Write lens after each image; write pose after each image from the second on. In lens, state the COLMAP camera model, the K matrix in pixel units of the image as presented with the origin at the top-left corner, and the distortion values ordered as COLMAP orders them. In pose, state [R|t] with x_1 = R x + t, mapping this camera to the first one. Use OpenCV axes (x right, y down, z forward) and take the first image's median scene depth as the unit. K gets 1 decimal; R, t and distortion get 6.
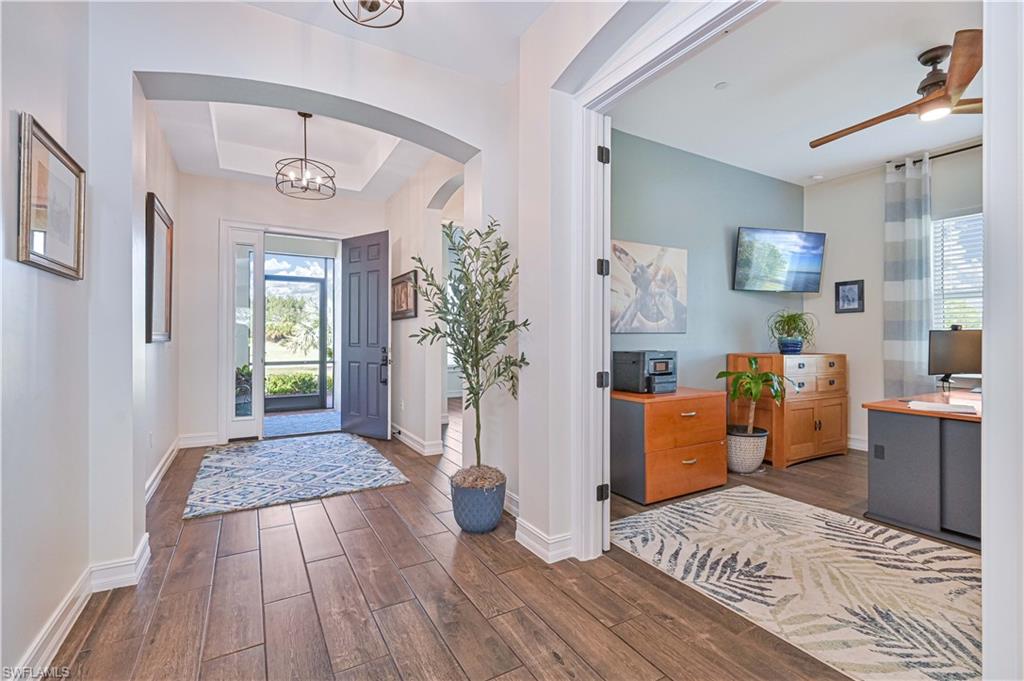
lens RADIAL K [[454.8, 0, 512.0], [0, 454.8, 340.5], [0, 0, 1]] dist [-0.001405, -0.000183]
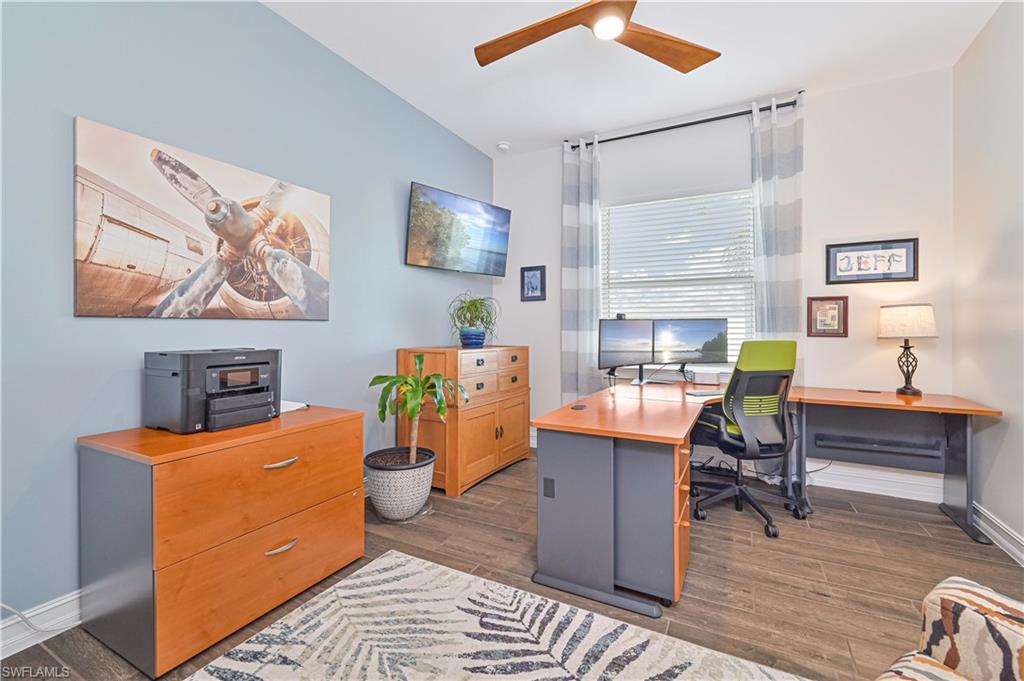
lens RADIAL K [[429.5, 0, 517.0], [0, 429.5, 330.8], [0, 0, 1]] dist [0.000125, -0.000006]
pose [[0.844532, -0.000094, 0.535505, 0.290633], [-0.000936, 0.999998, 0.001651, -0.001932], [-0.535504, -0.001895, 0.844531, 0.329042]]
